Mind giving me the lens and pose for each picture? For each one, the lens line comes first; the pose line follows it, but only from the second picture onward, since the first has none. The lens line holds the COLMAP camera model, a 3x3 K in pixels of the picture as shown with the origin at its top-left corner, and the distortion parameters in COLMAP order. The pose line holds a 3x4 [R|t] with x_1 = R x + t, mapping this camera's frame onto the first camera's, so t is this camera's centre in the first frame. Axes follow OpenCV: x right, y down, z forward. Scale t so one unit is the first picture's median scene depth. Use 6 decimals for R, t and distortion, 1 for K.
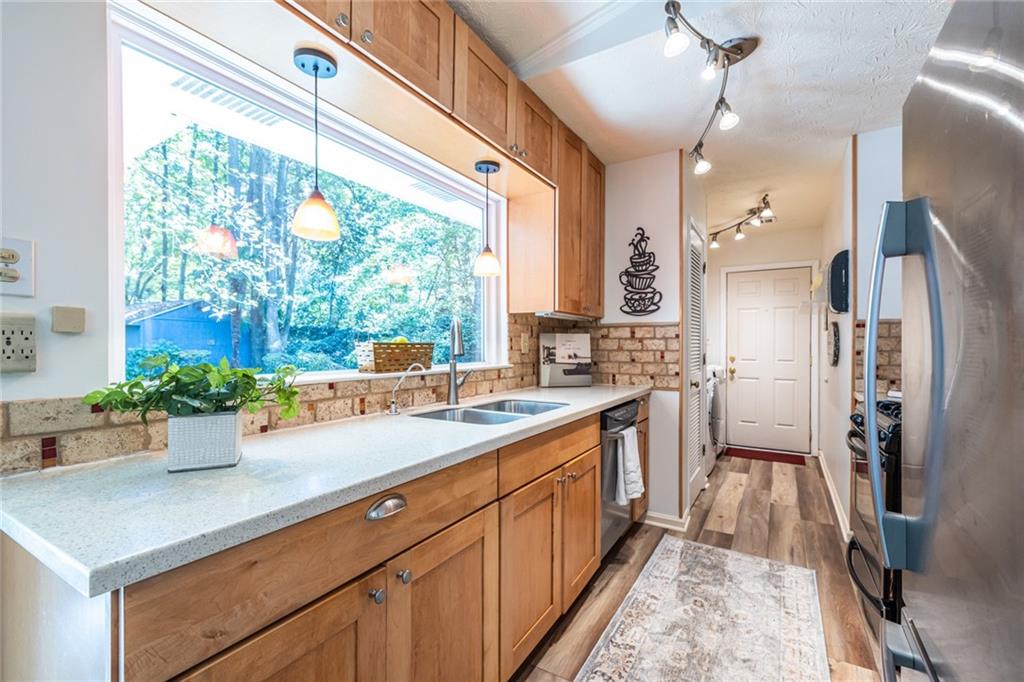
lens RADIAL K [[437.4, 0, 522.0], [0, 437.4, 350.3], [0, 0, 1]] dist [0.003566, 0.000611]
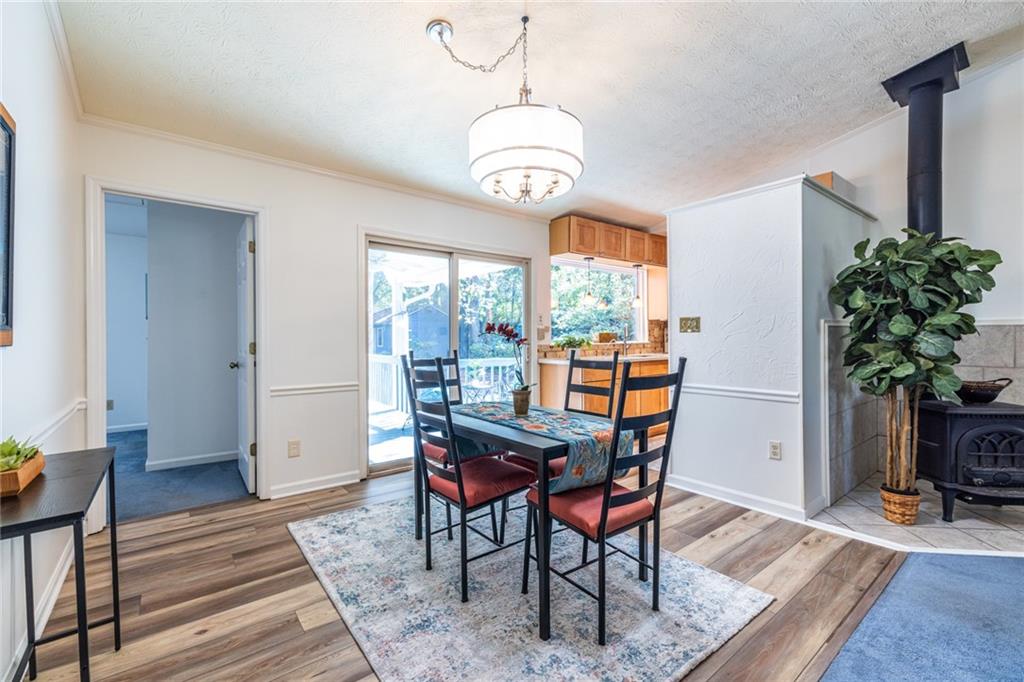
lens RADIAL K [[437.4, 0, 510.5], [0, 437.4, 337.9], [0, 0, 1]] dist [0.003566, 0.000611]
pose [[0.927229, -0.007453, -0.374420, 0.145816], [0.003975, 0.999941, -0.010061, 0.028755], [0.374473, 0.007840, 0.927205, -1.295868]]
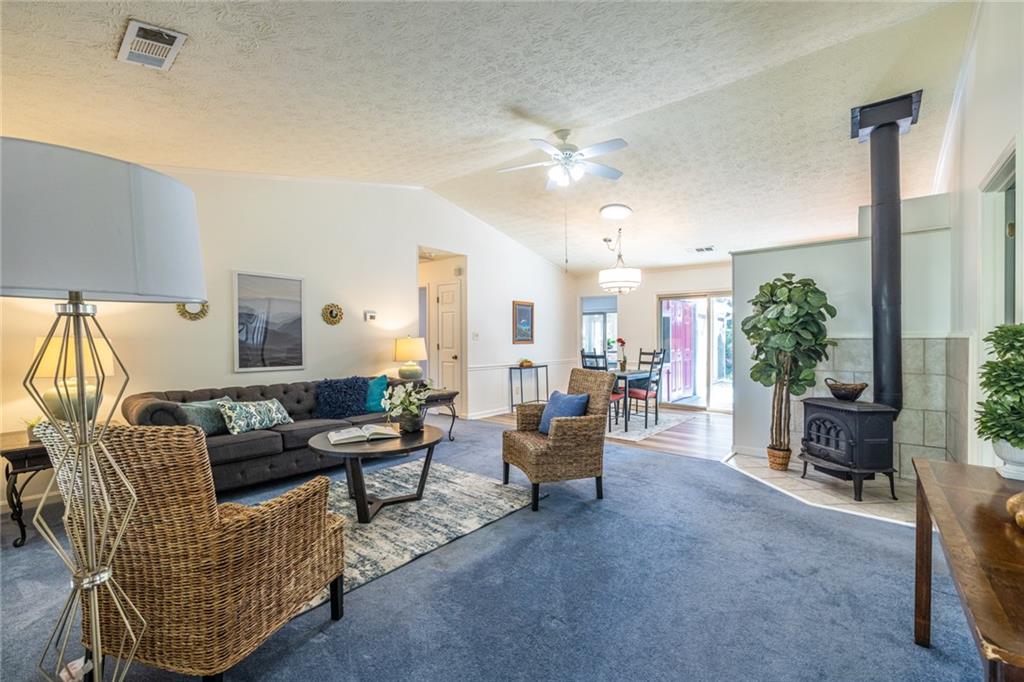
lens RADIAL K [[400.8, 0, 506.1], [0, 400.8, 341.2], [0, 0, 1]] dist [0.000380, 0.000293]
pose [[-0.171900, -0.001369, -0.985113, 2.006290], [-0.008834, 0.999961, 0.000152, 0.016090], [0.985075, 0.008728, -0.171906, -0.763539]]
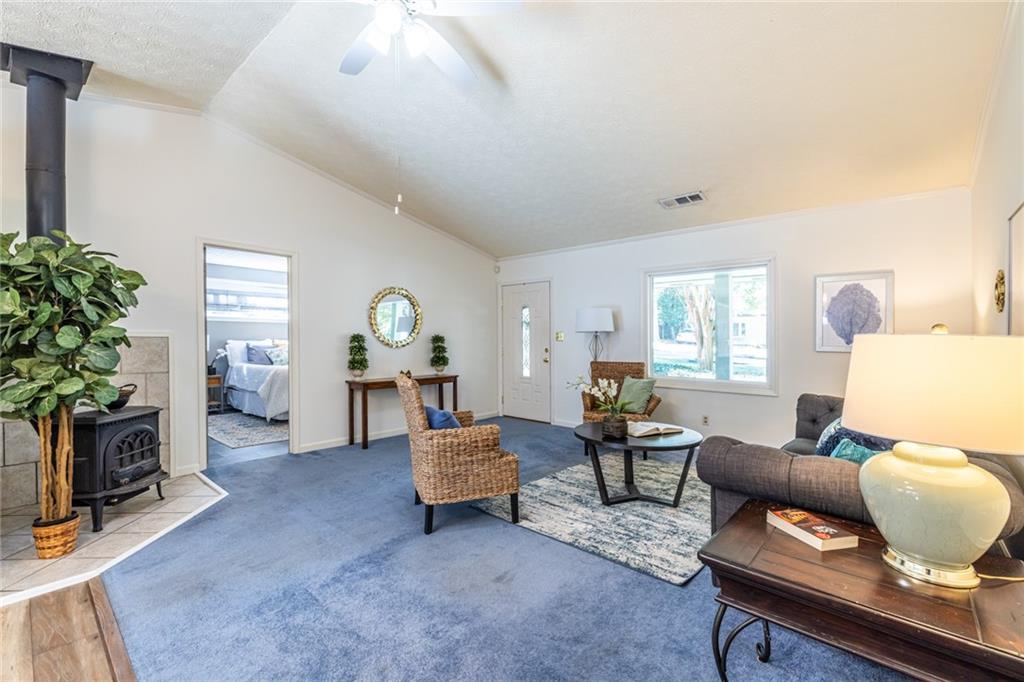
lens RADIAL K [[437.4, 0, 508.6], [0, 437.4, 338.6], [0, 0, 1]] dist [0.003566, 0.000611]
pose [[0.197715, 0.000225, 0.980259, -0.093155], [0.008503, 0.999962, -0.001945, 0.007913], [-0.980223, 0.008719, 0.197706, -1.139801]]
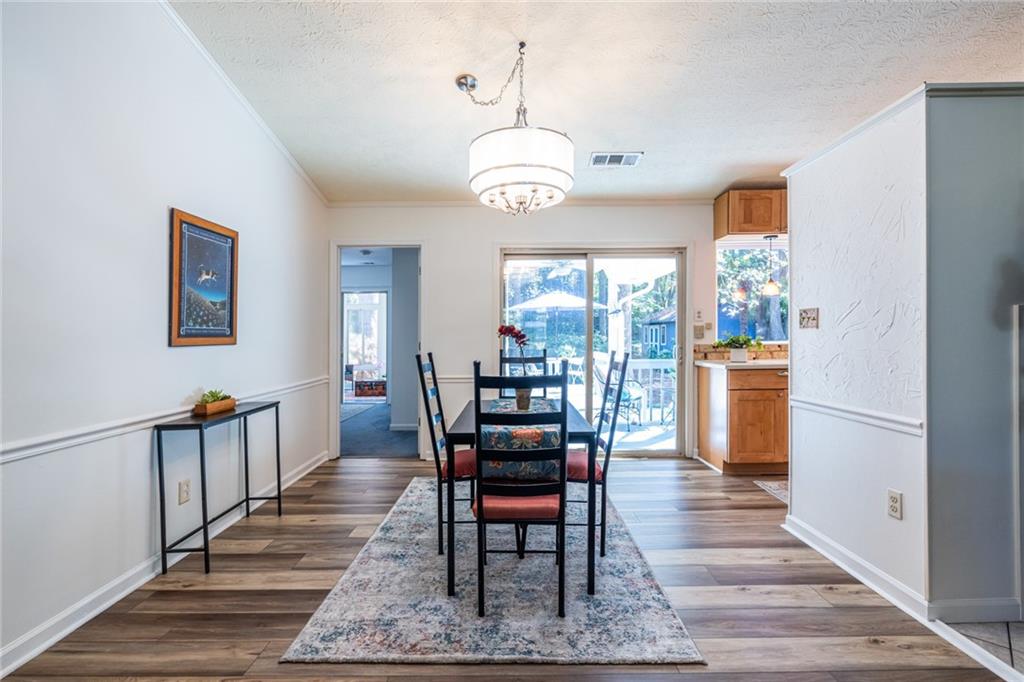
lens RADIAL K [[457.0, 0, 503.5], [0, 457.0, 333.8], [0, 0, 1]] dist [-0.002920, 0.000009]
pose [[0.486290, -0.017012, -0.873632, 0.650184], [0.003988, 0.999843, -0.017250, 0.026502], [0.873788, 0.004904, 0.486282, -1.006793]]
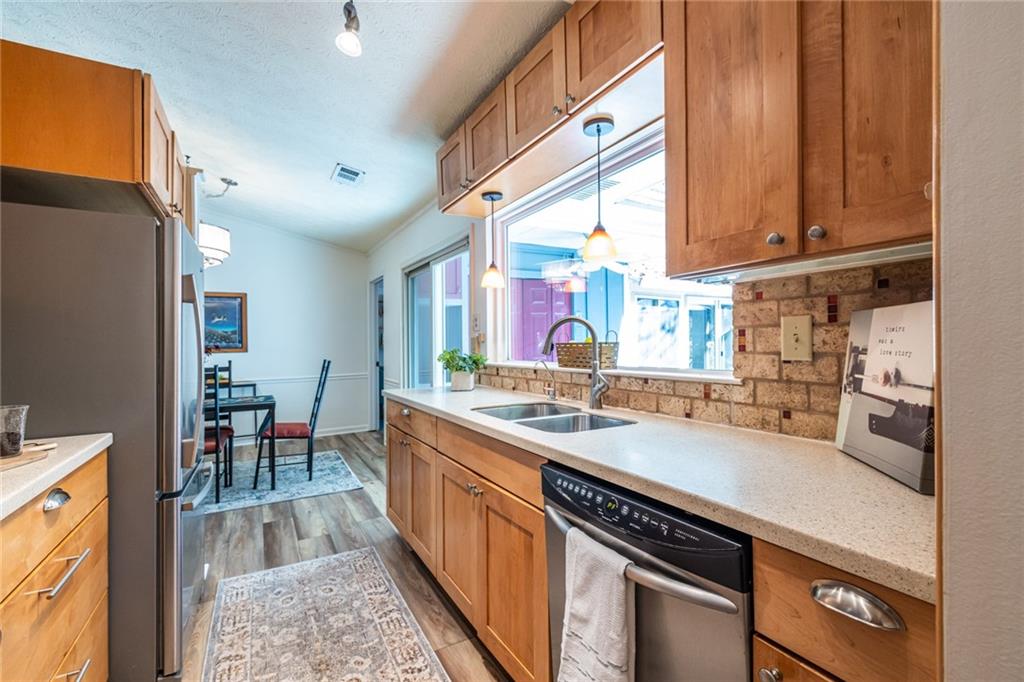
lens RADIAL K [[437.4, 0, 491.3], [0, 437.4, 339.7], [0, 0, 1]] dist [0.003566, 0.000611]
pose [[-0.515122, -0.002314, -0.857114, 0.535400], [0.003105, 0.999985, -0.004565, -0.013214], [0.857111, -0.005013, -0.515107, 0.917292]]
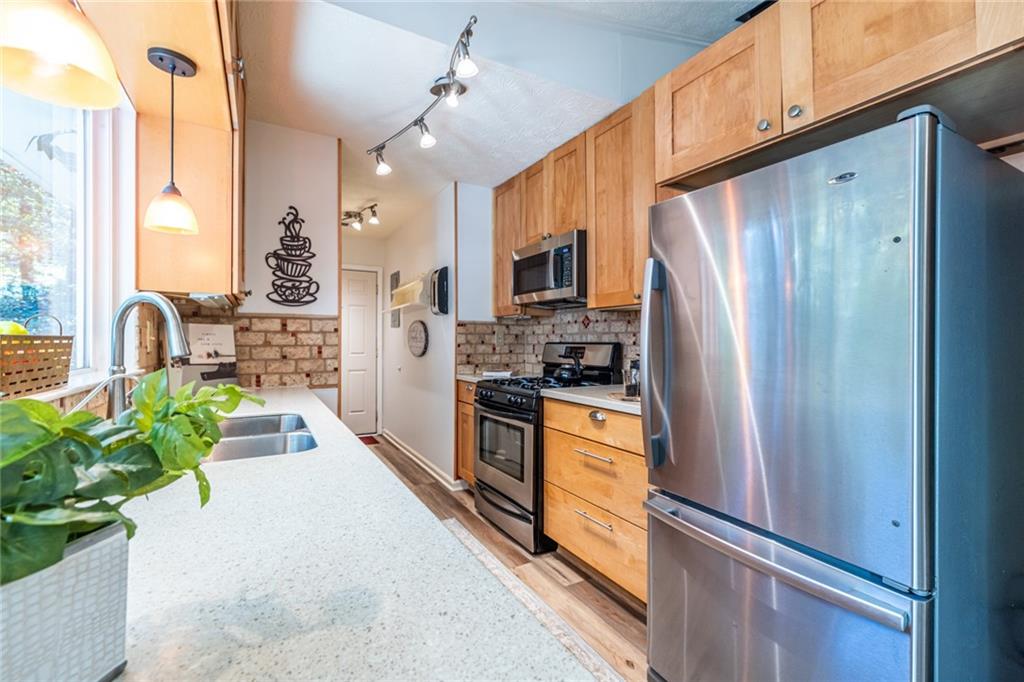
lens RADIAL K [[437.4, 0, 510.7], [0, 437.4, 338.4], [0, 0, 1]] dist [0.003566, 0.000611]
pose [[0.494698, 0.002916, 0.869060, -0.284699], [0.009341, 0.999919, -0.008673, -0.002381], [-0.869015, 0.012409, 0.494630, 0.185522]]
